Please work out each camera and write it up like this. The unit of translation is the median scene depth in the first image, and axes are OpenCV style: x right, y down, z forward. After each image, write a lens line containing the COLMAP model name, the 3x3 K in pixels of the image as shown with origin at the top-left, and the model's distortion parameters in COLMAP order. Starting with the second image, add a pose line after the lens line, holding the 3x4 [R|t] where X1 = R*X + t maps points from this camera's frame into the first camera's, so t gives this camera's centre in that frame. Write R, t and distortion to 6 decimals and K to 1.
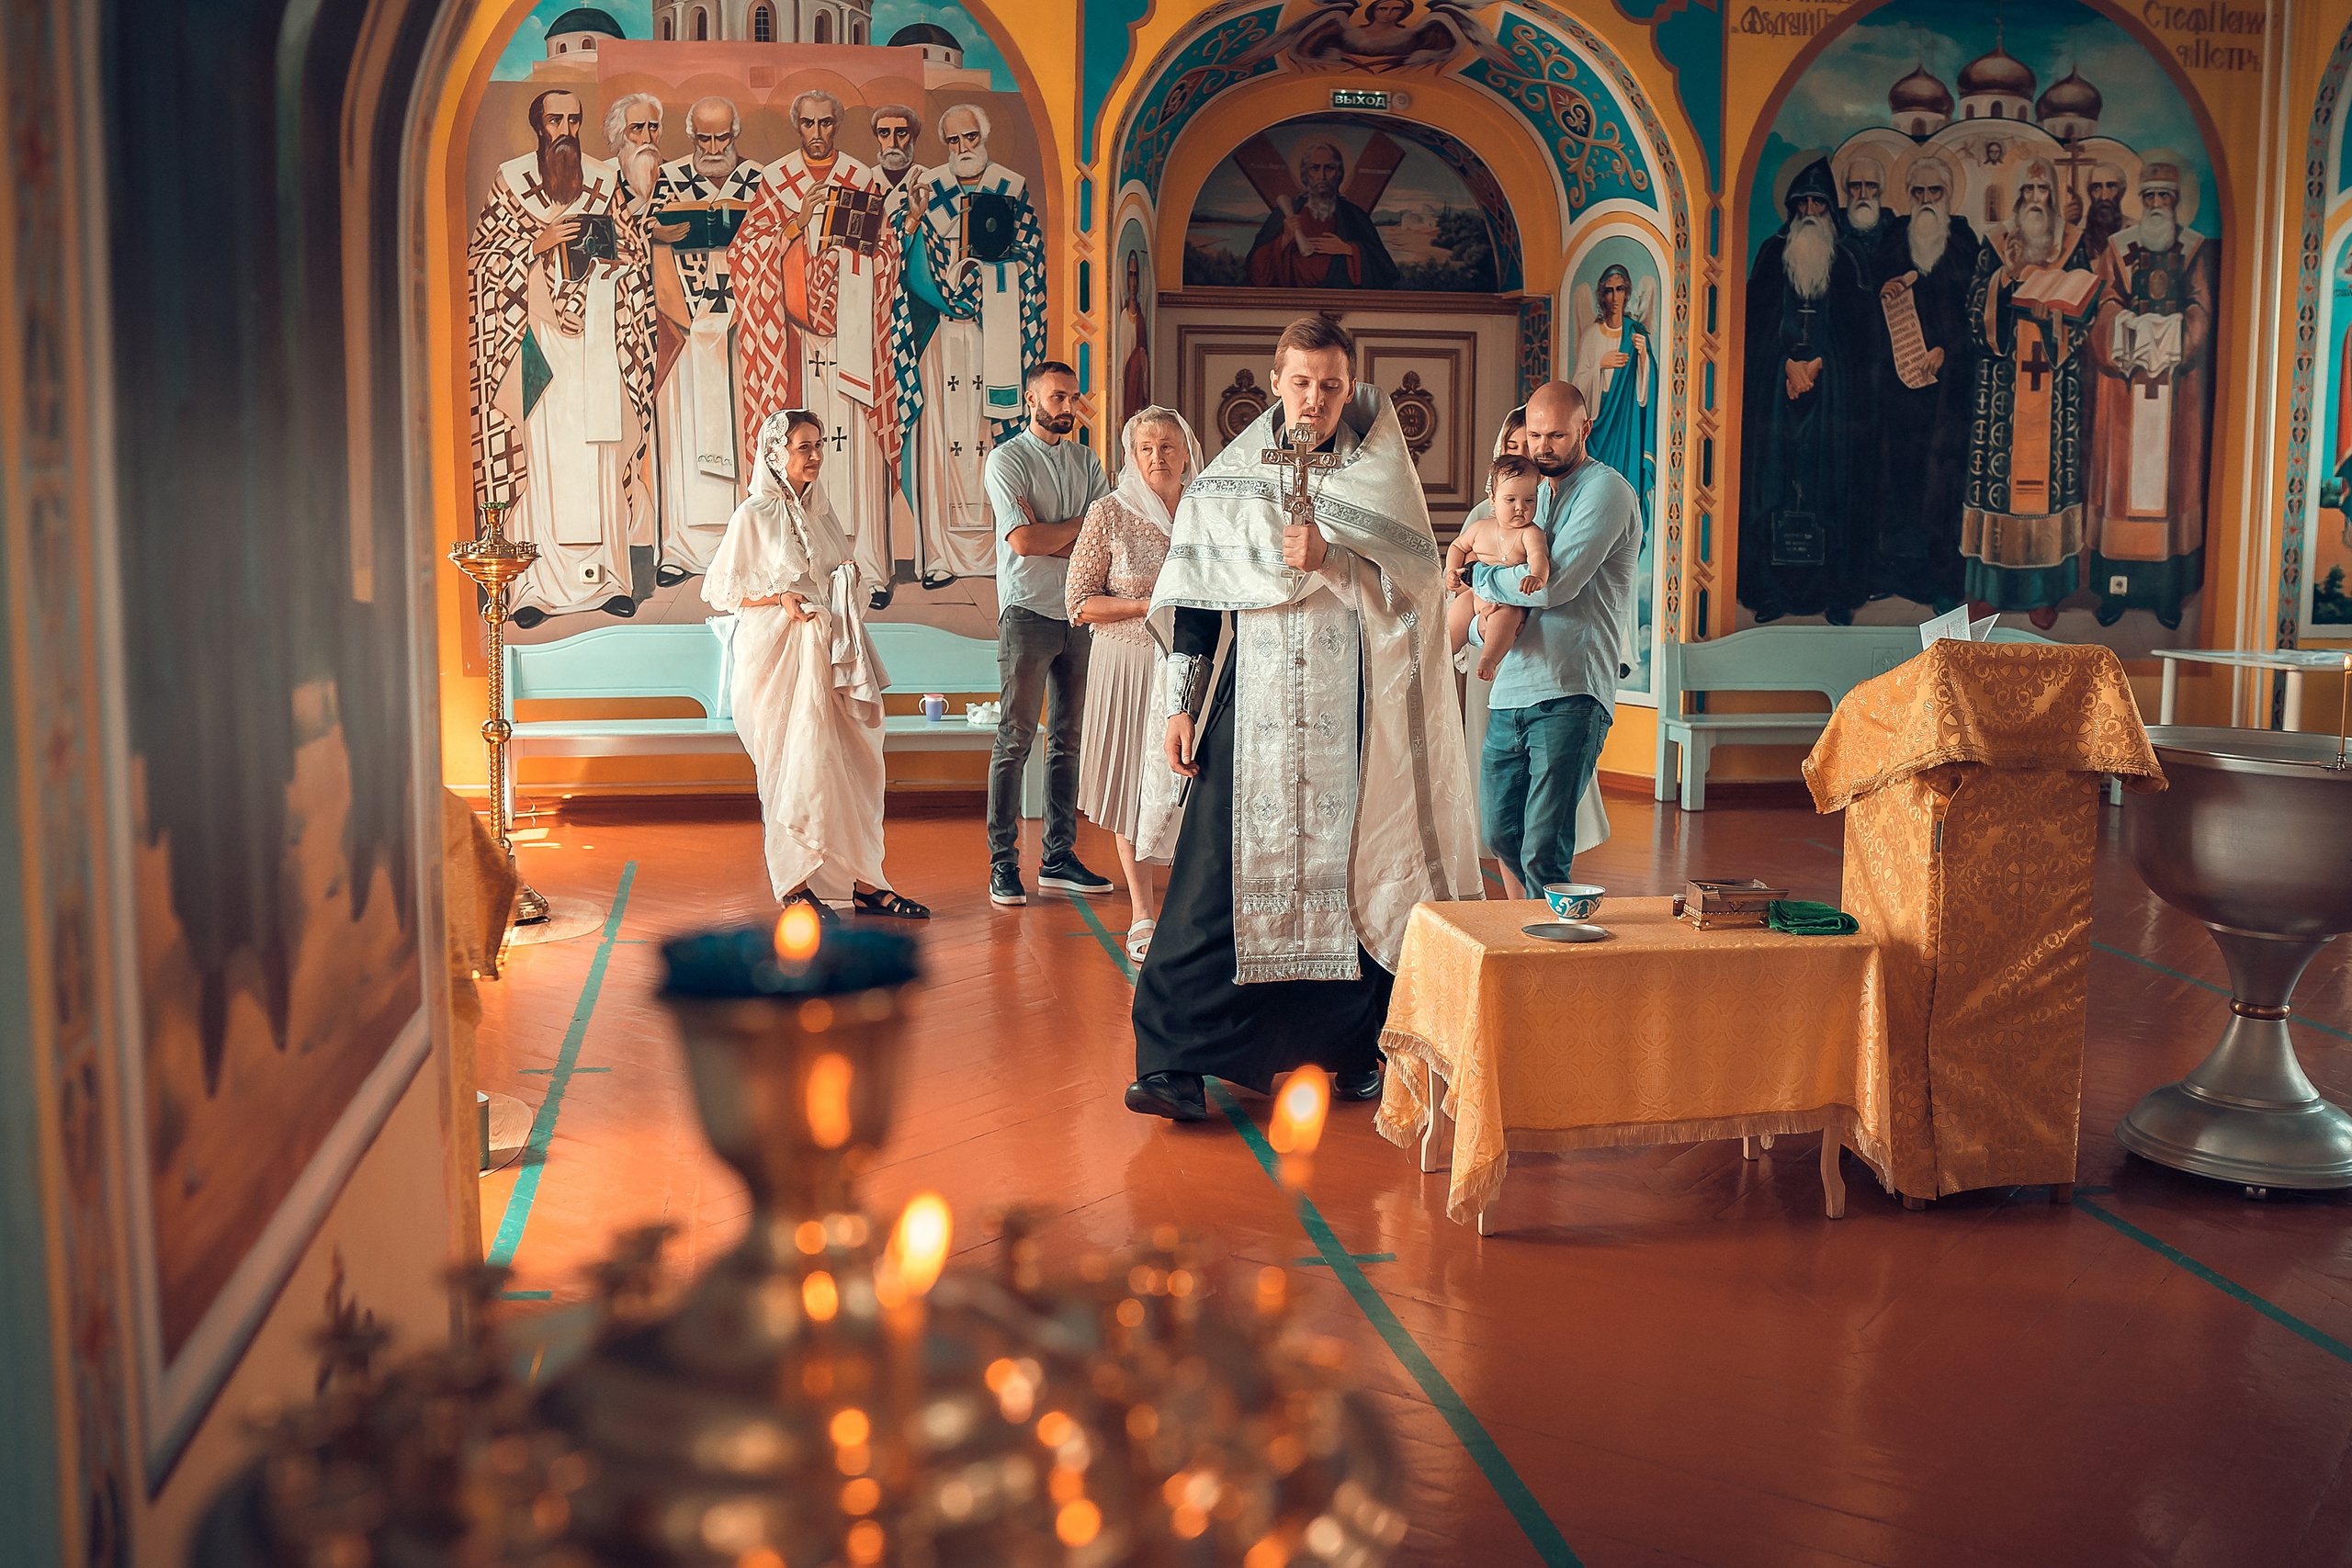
lens RADIAL K [[2378.1, 0, 1183.4], [0, 2378.1, 746.4], [0, 0, 1]] dist [-0.056751, 0.000000]
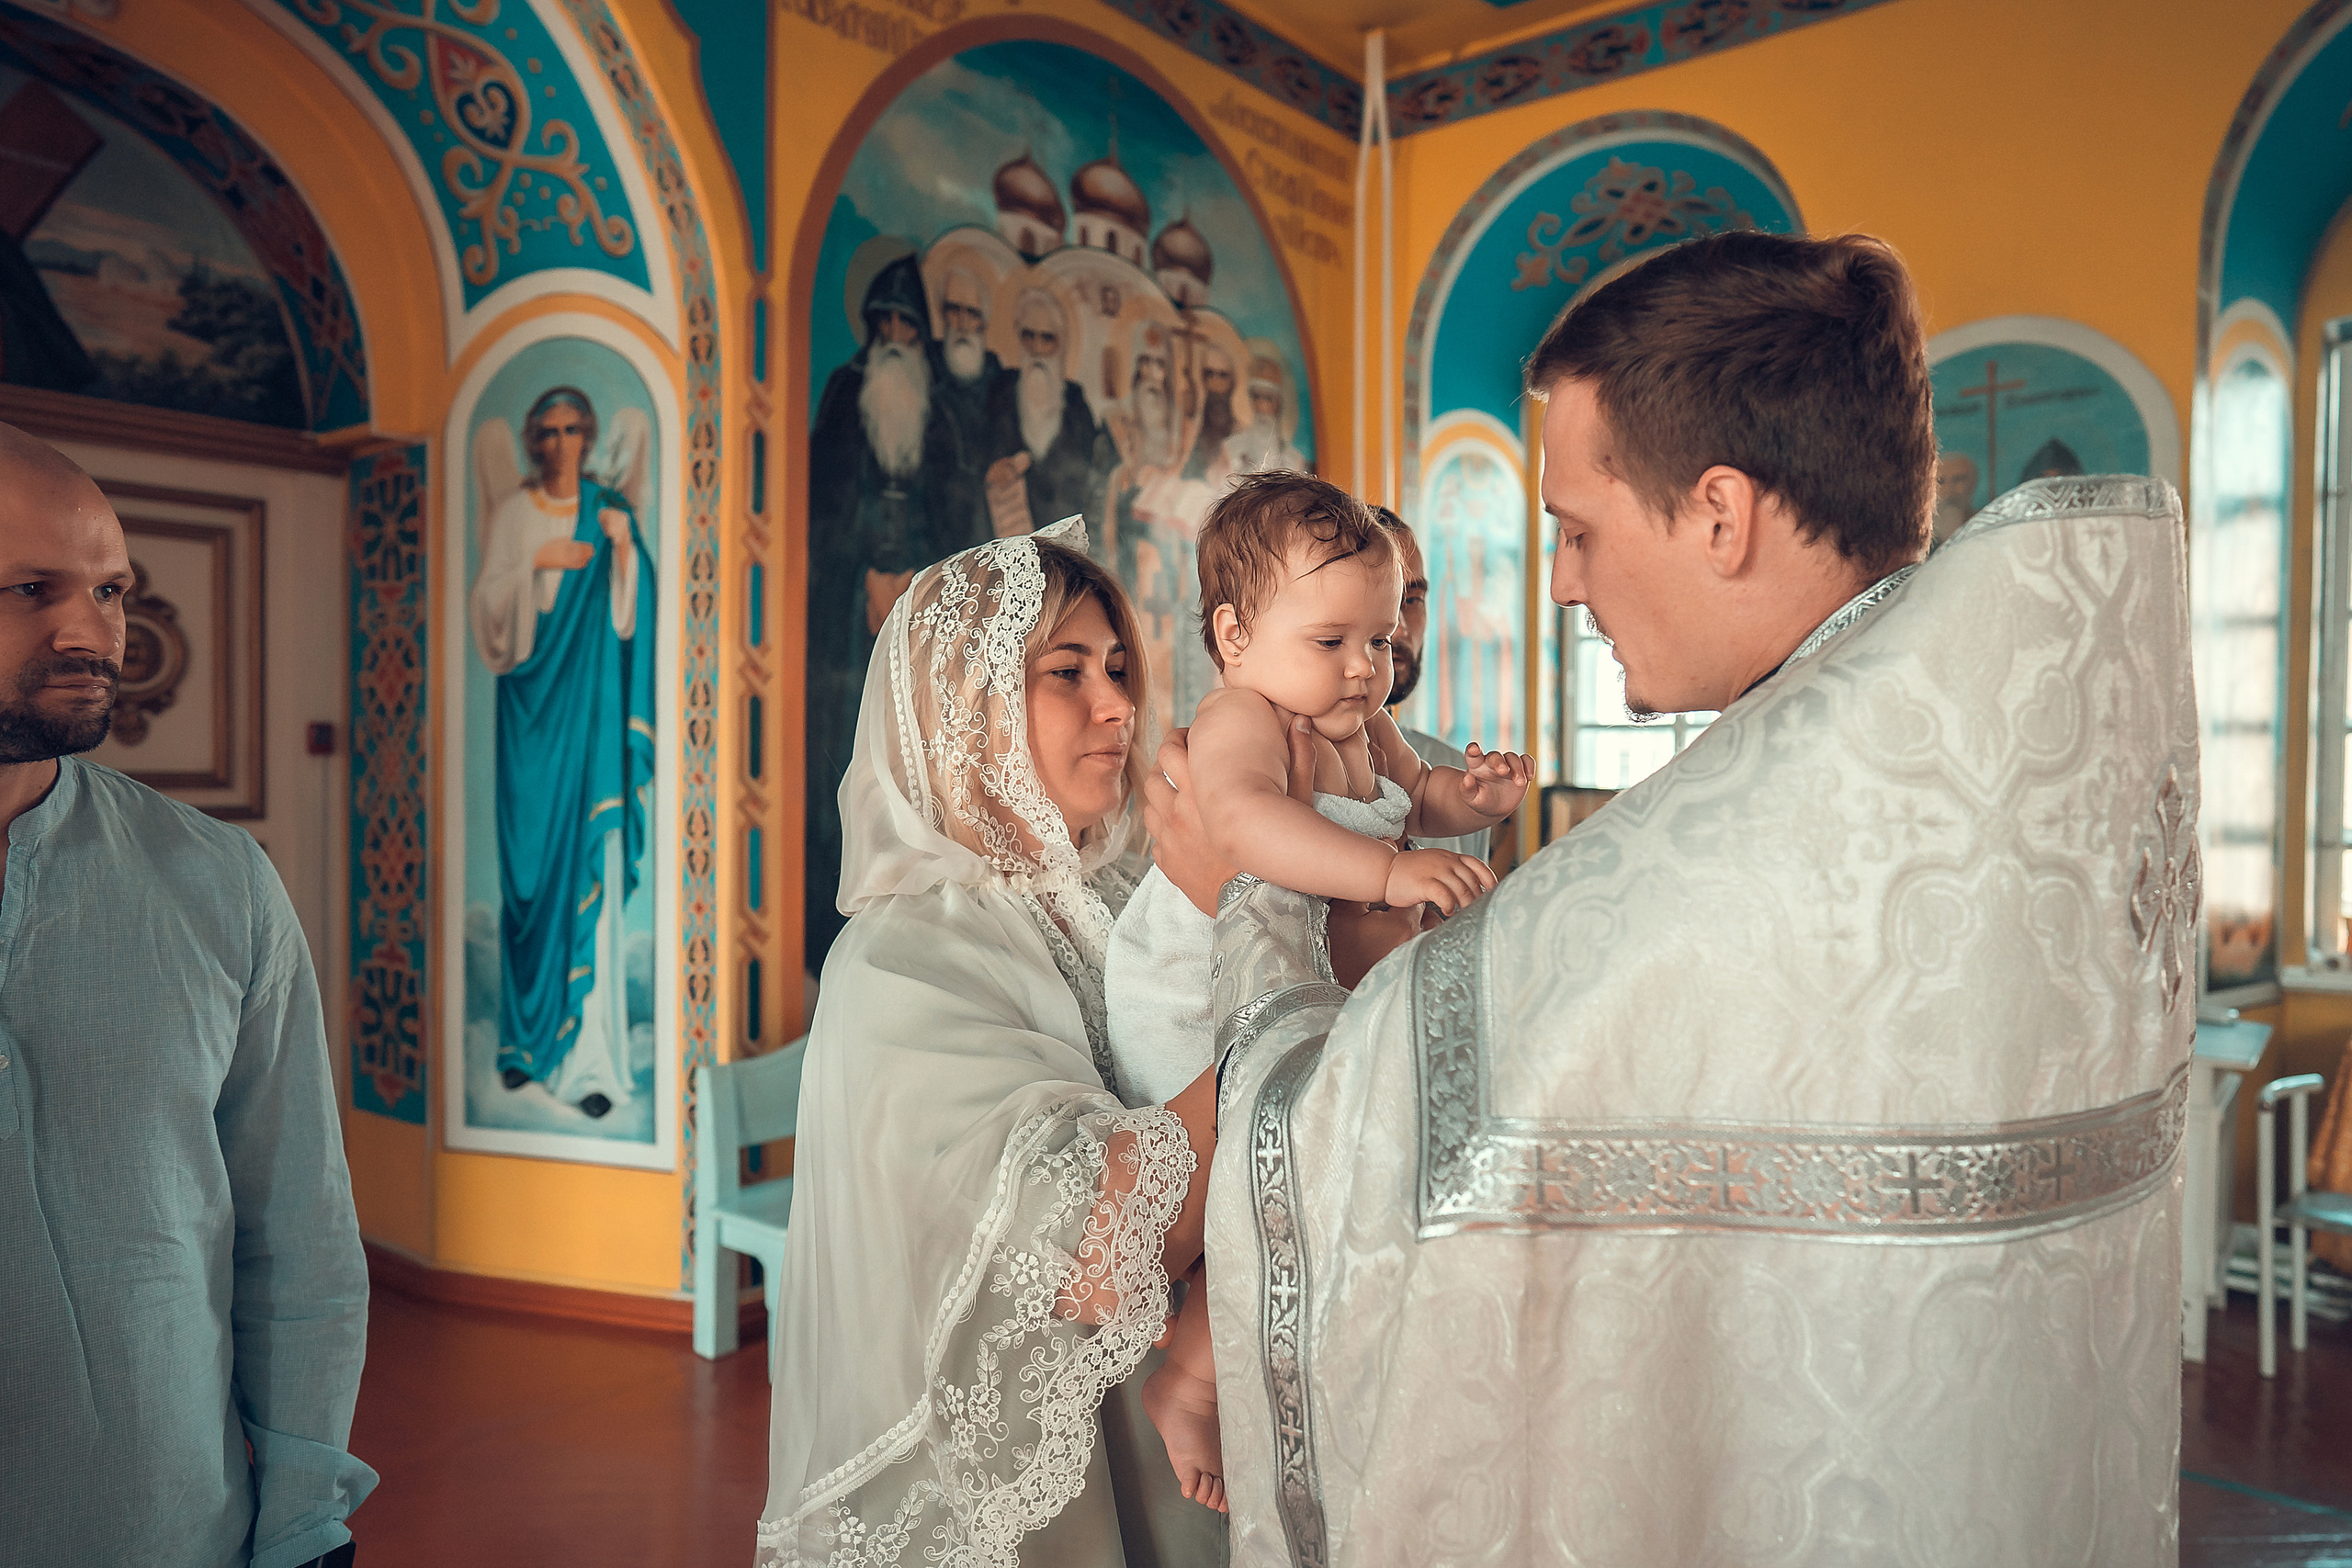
lens RADIAL K [[1593.1, 0, 1172.8], [0, 1593.1, 785.0], [0, 0, 1]] dist [-0.037697, 0.048414]
pose [[0.762734, -0.011543, 0.646609, 0.048997], [0.065344, 0.996099, -0.059296, -0.078292], [-0.643403, 0.087479, 0.760513, 0.637379]]
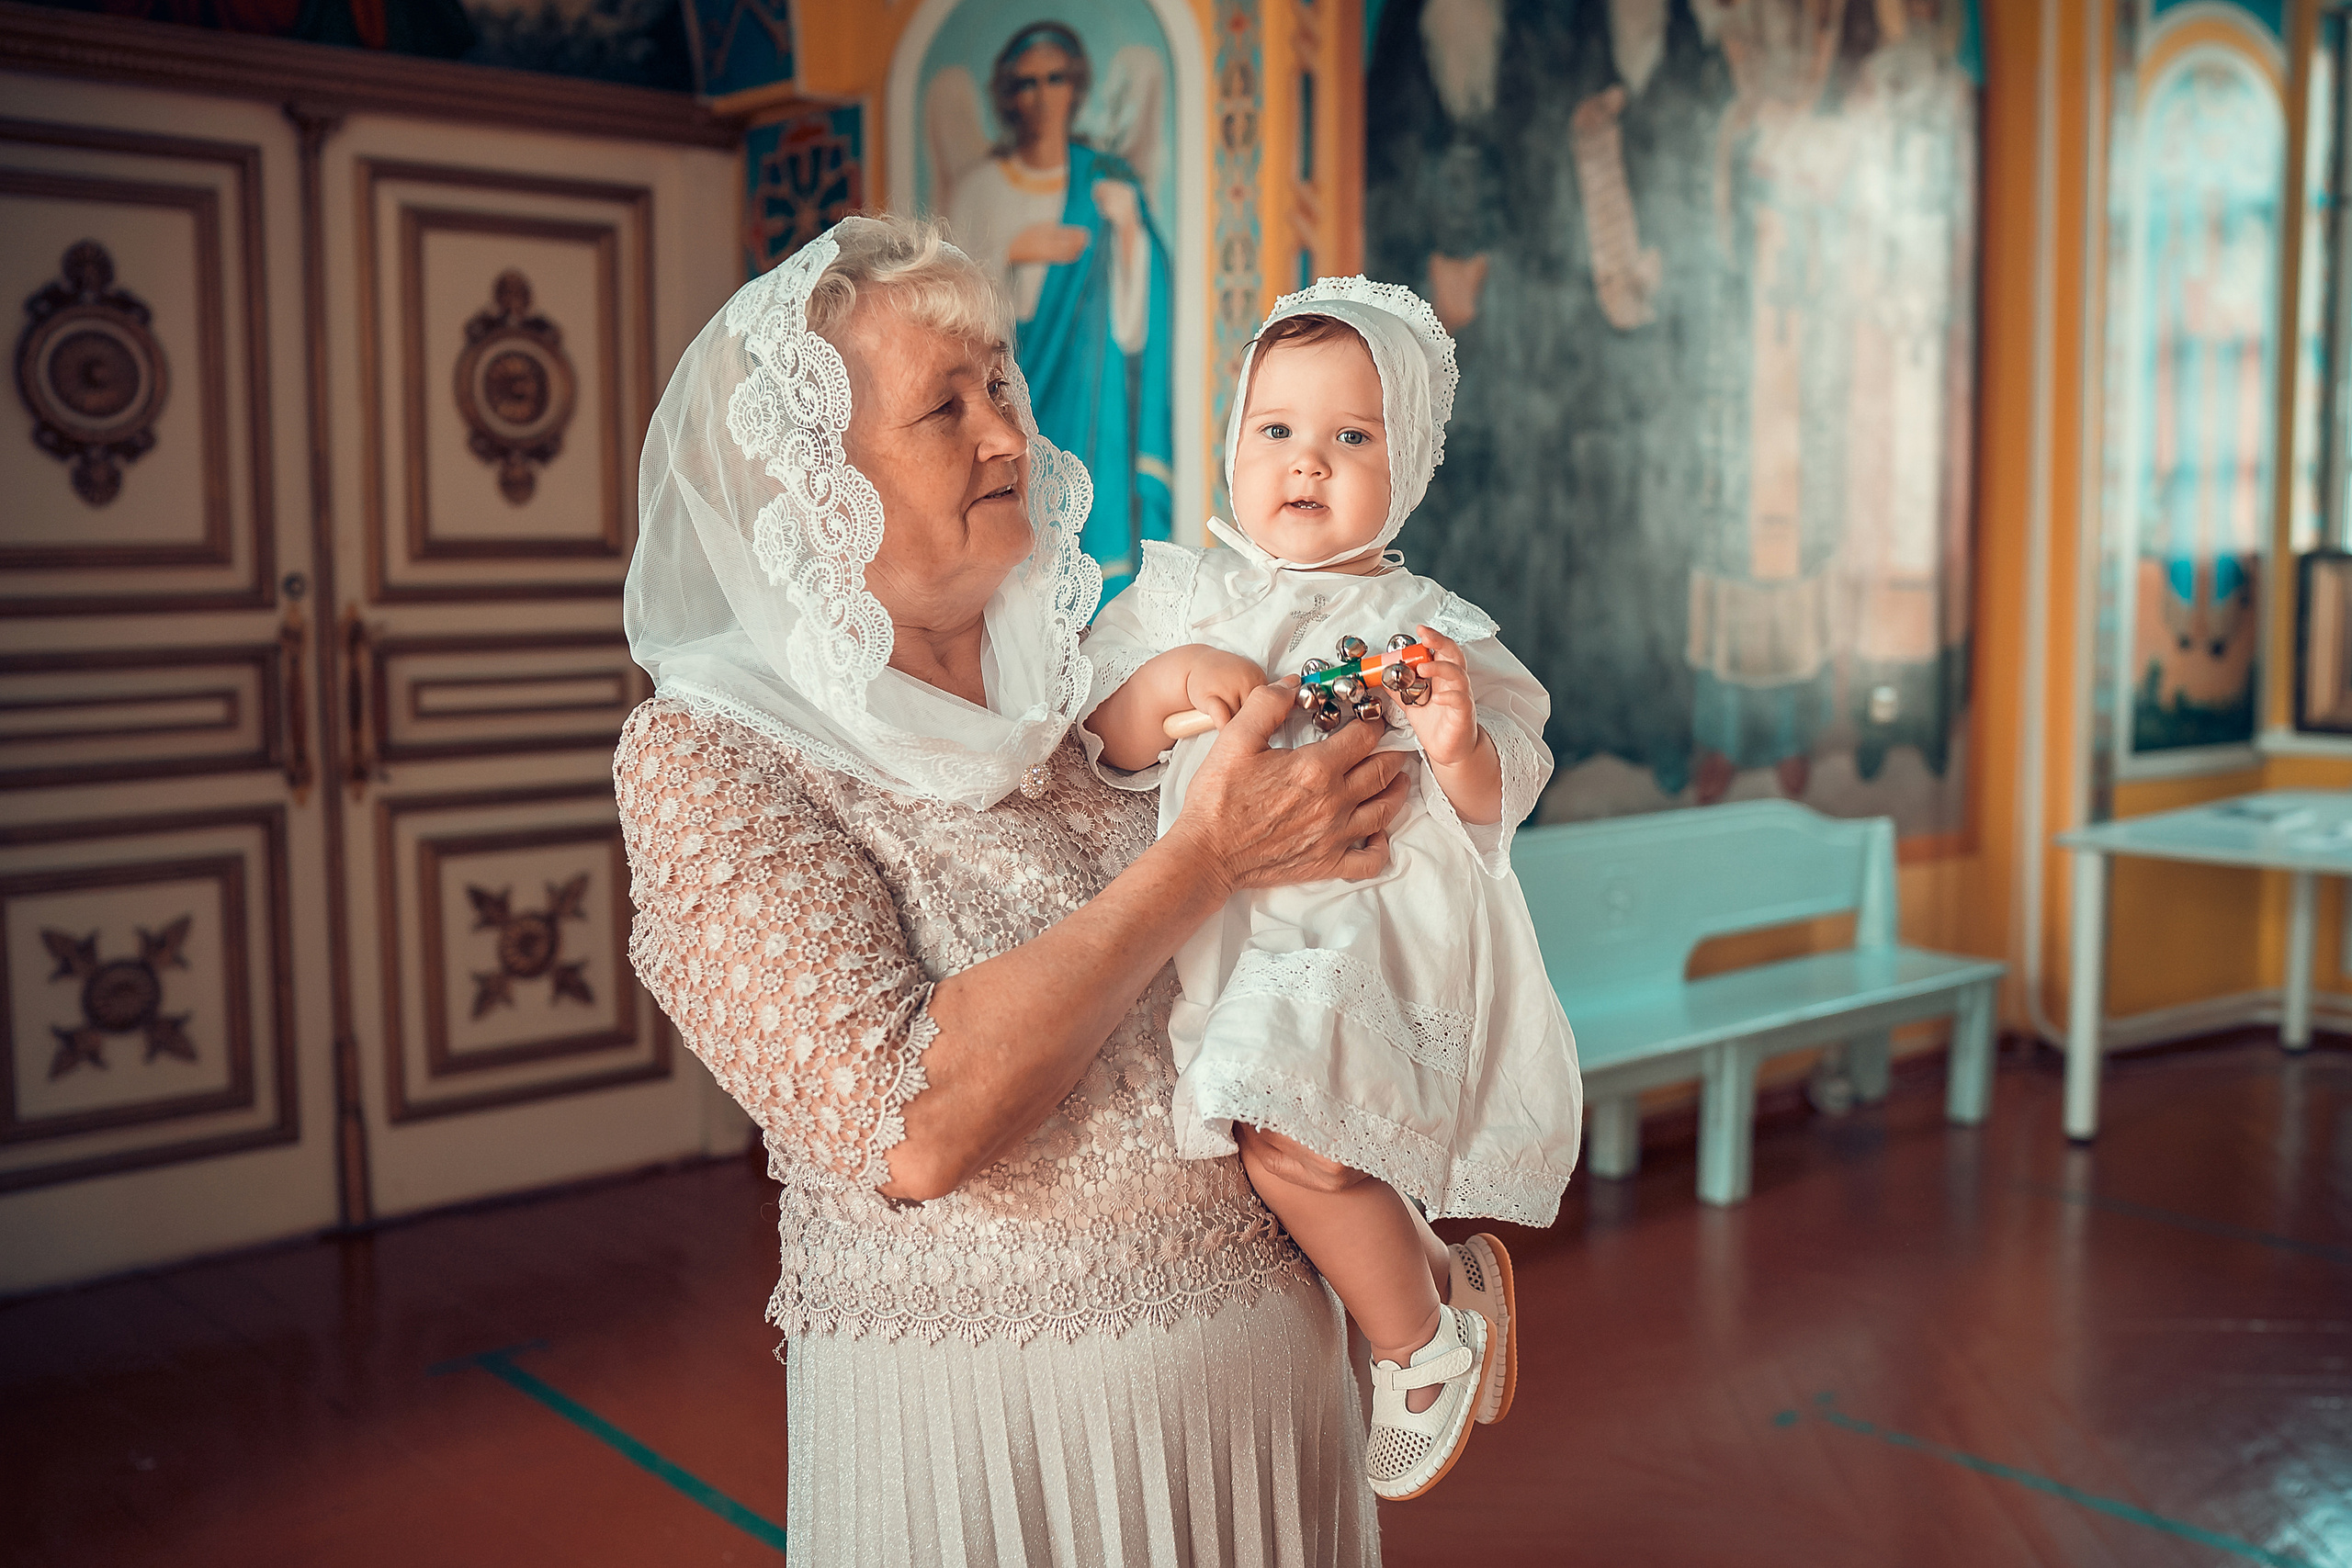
lens RADIAL K [[2378.1, 0, 1218.5], [0, 2378.1, 775.0], [0, 0, 1]] dist [-0.056751, 0.000000]
pose [[0.848362, -0.062242, 0.525745, -0.024689], [0.066490, 0.997728, 0.010827, -0.070872], [-0.525224, 0.025771, 0.850574, 0.631951]]
